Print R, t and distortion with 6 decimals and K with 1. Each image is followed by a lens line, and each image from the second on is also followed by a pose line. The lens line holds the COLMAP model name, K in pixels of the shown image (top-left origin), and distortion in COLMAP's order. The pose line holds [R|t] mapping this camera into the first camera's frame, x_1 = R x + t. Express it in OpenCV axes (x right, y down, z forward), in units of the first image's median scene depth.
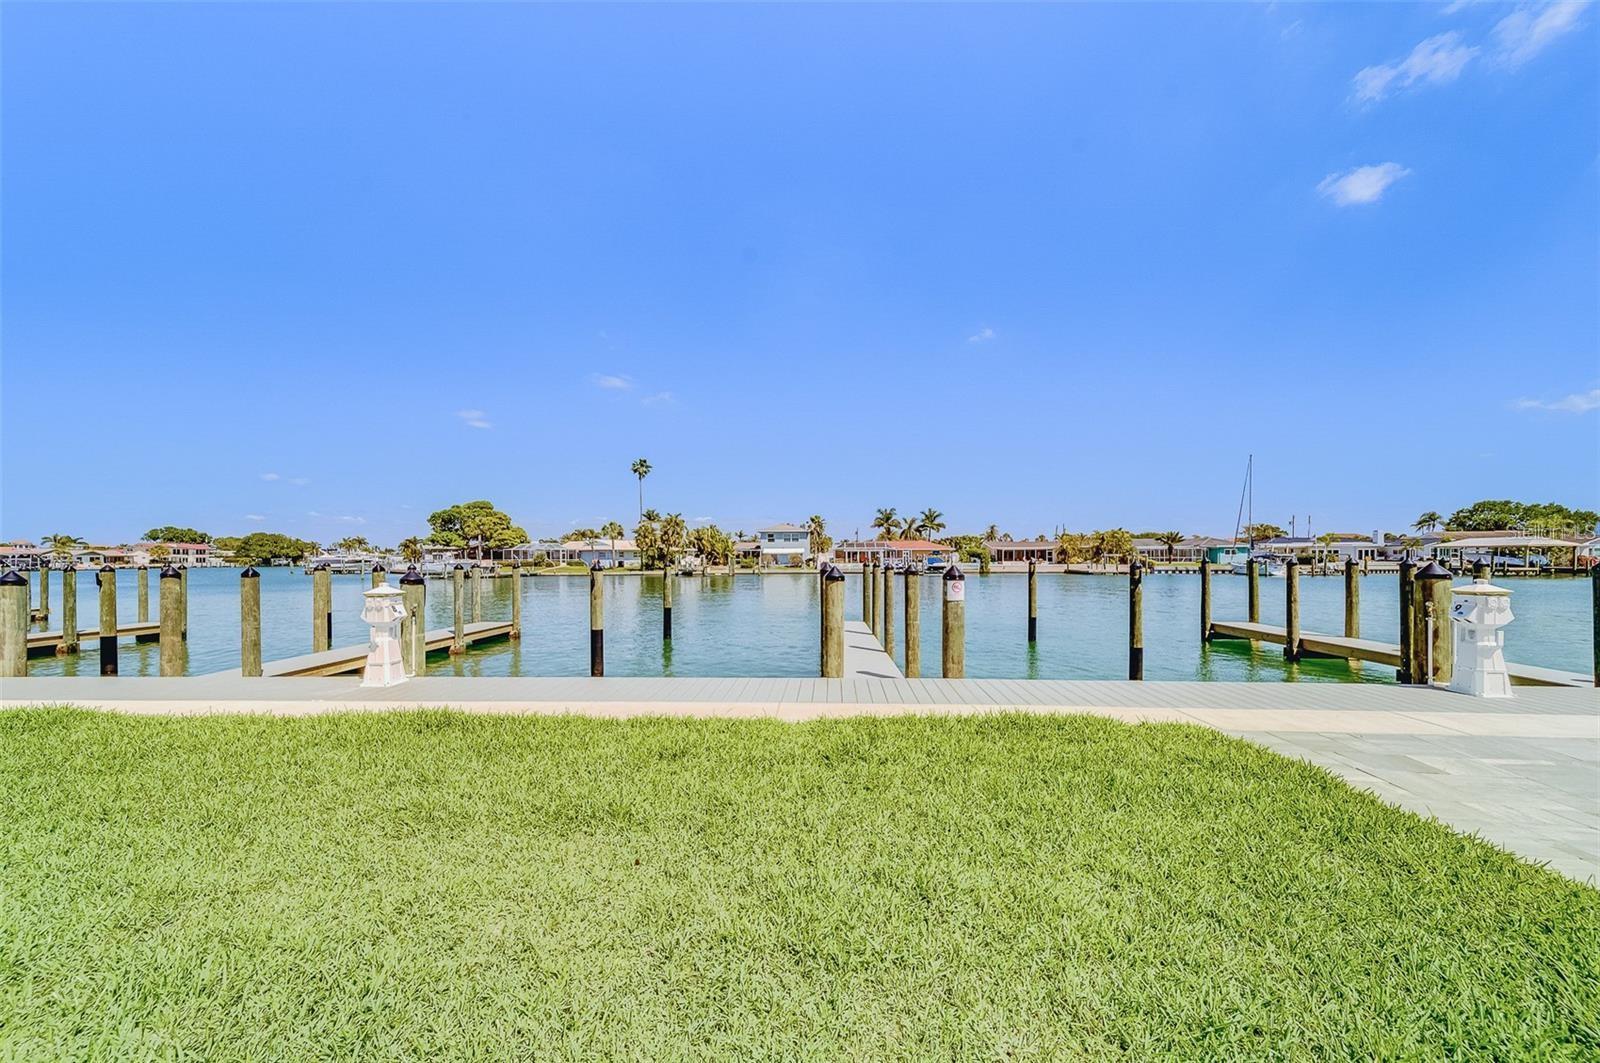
lens RADIAL K [[570.8, 0, 795.2], [0, 570.8, 546.5], [0, 0, 1]] dist [0.001771, 0.000001]
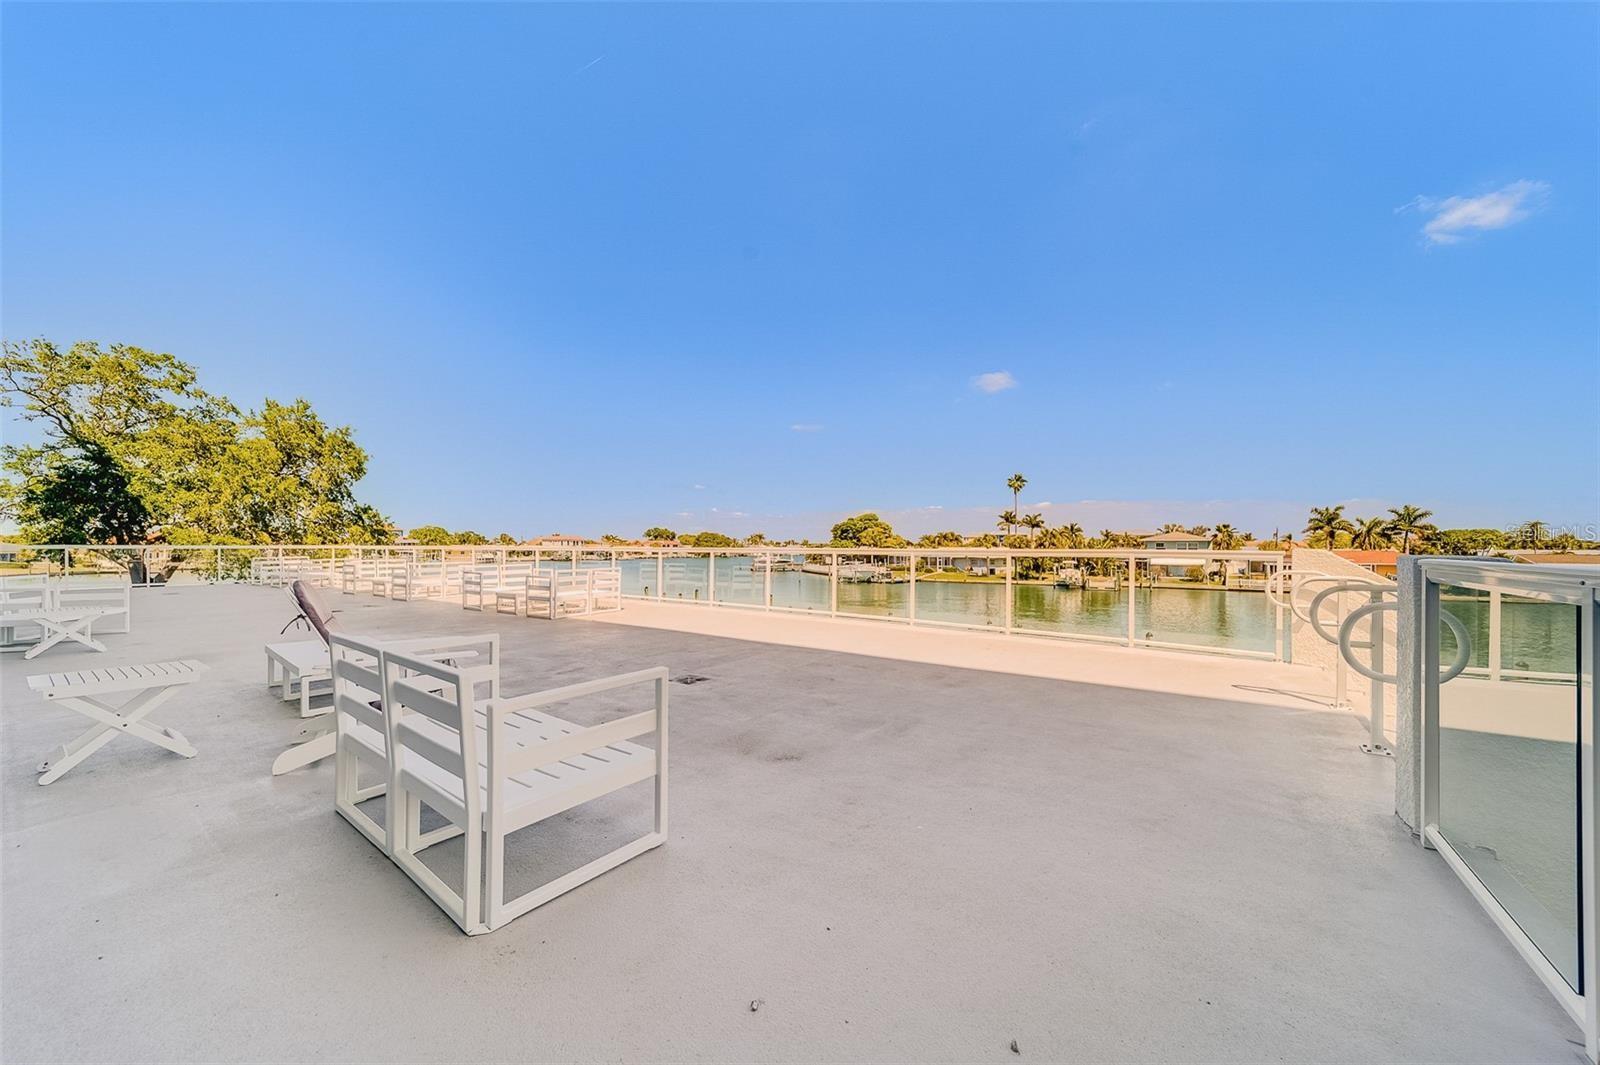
lens RADIAL K [[570.8, 0, 789.8], [0, 570.8, 537.1], [0, 0, 1]] dist [0.001771, 0.000001]
pose [[0.836483, -0.001894, -0.547990, -0.038585], [0.003073, 0.999995, 0.001234, -0.035196], [0.547985, -0.002716, 0.836484, -0.094256]]
